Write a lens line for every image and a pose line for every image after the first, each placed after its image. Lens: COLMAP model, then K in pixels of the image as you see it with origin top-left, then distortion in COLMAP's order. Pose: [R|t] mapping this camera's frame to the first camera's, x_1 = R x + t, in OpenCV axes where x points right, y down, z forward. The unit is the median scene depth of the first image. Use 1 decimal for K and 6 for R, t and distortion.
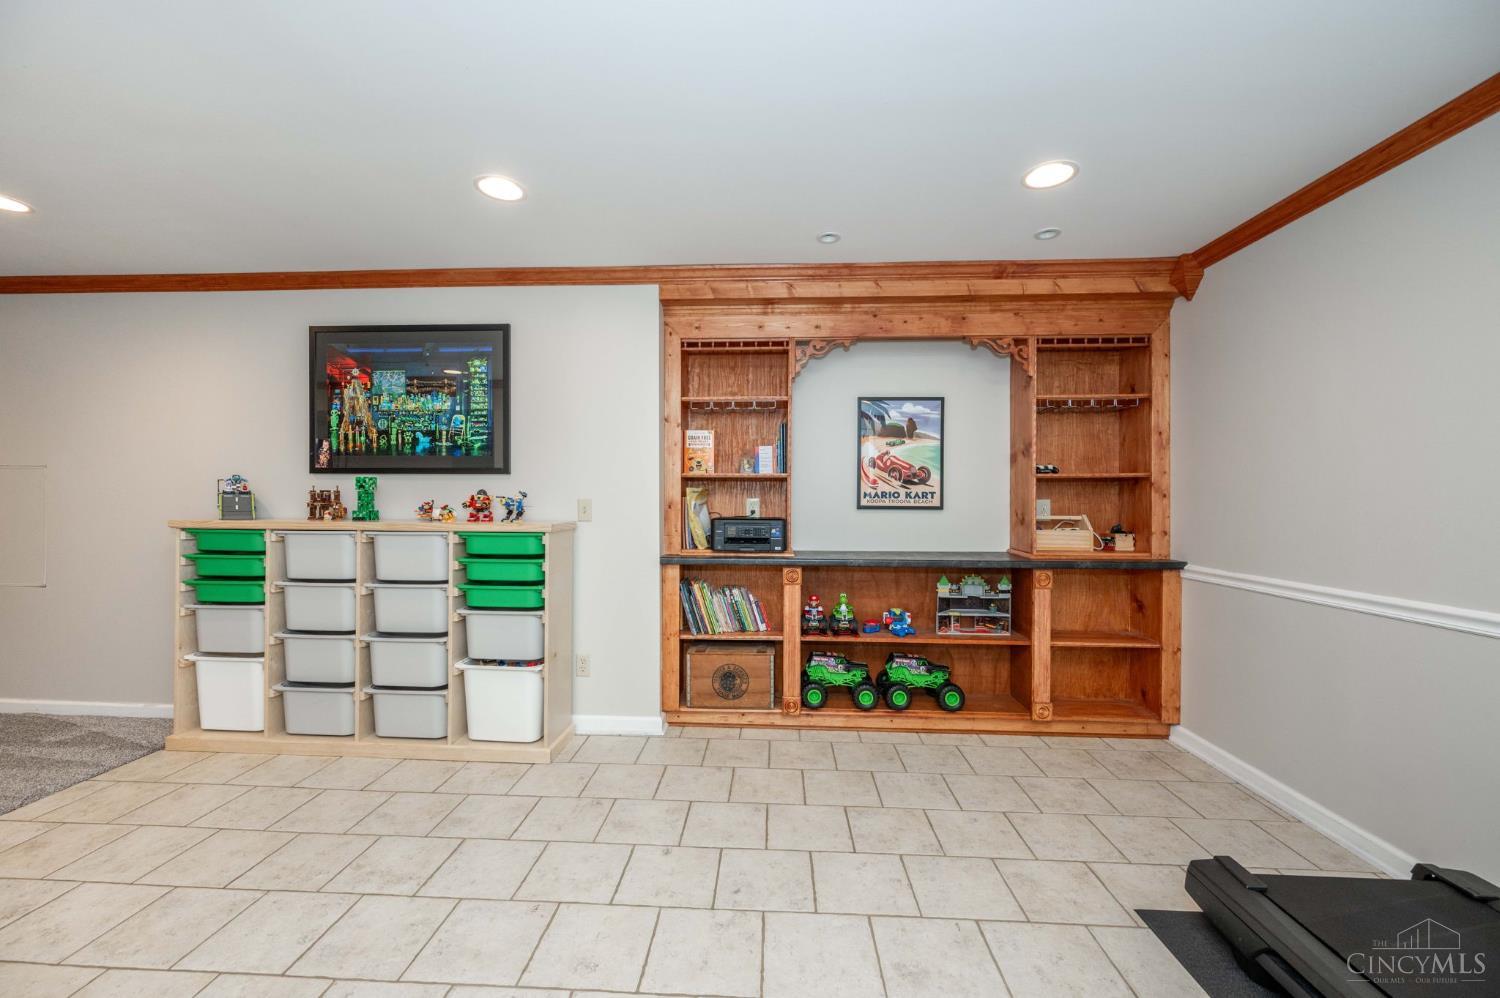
lens RADIAL K [[586.6, 0, 743.4], [0, 586.6, 499.3], [0, 0, 1]] dist [-0.001119, 0.000149]
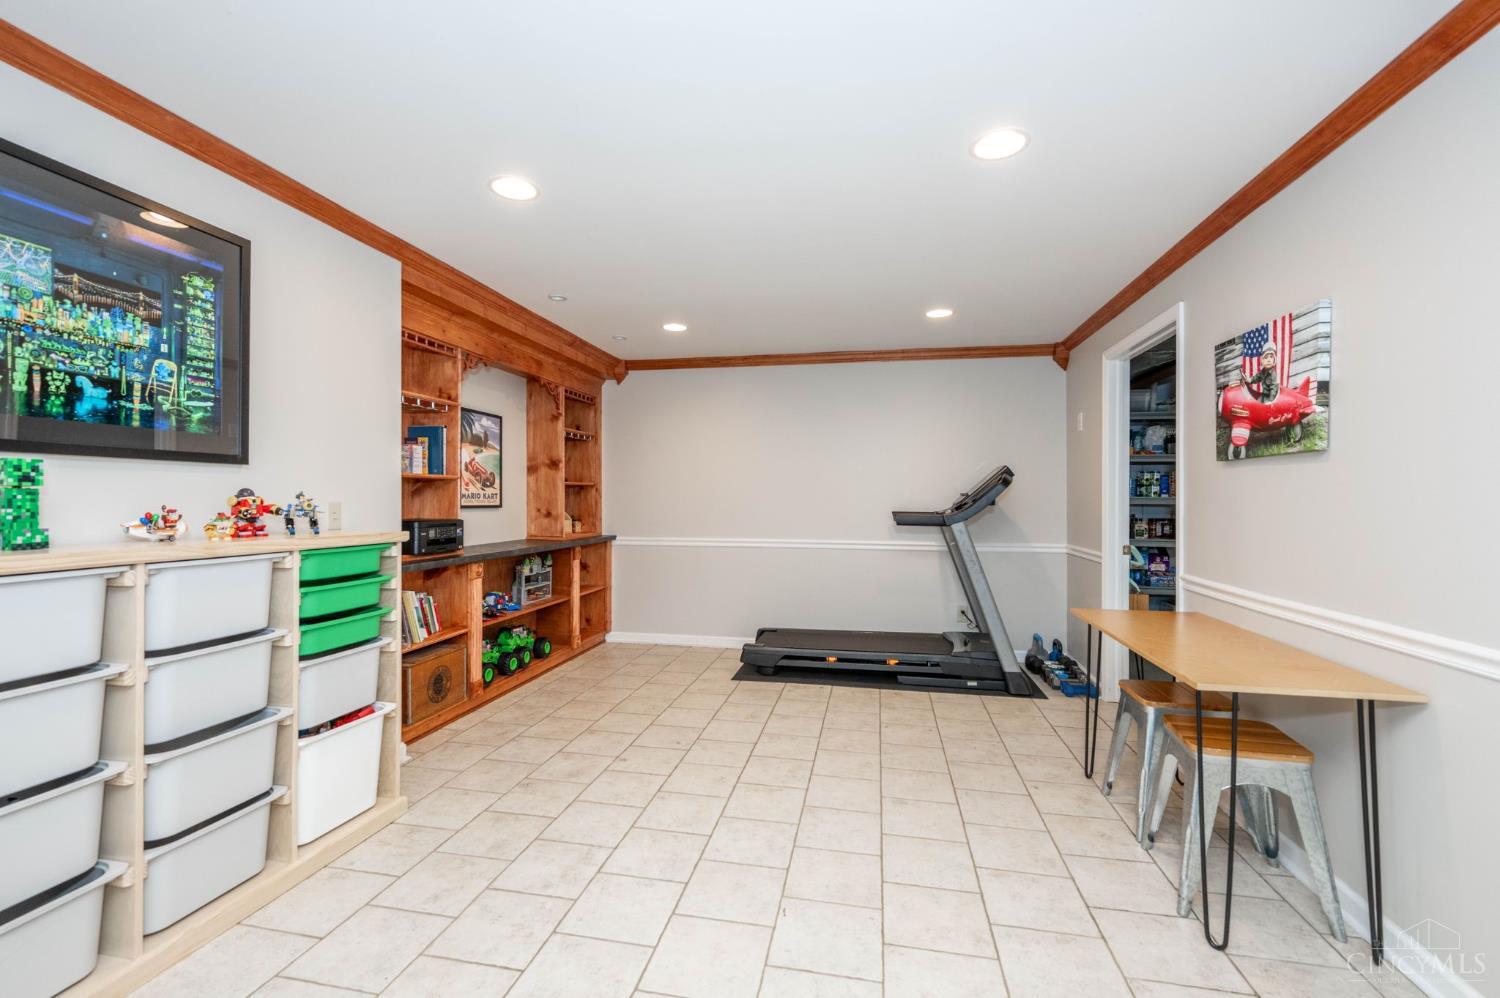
lens RADIAL K [[655.6, 0, 745.6], [0, 655.6, 500.3], [0, 0, 1]] dist [-0.002162, 0.000012]
pose [[0.141988, -0.006078, 0.989850, -1.050558], [-0.001682, 0.999978, 0.006381, -0.008573], [-0.989867, -0.002571, 0.141974, 0.330341]]
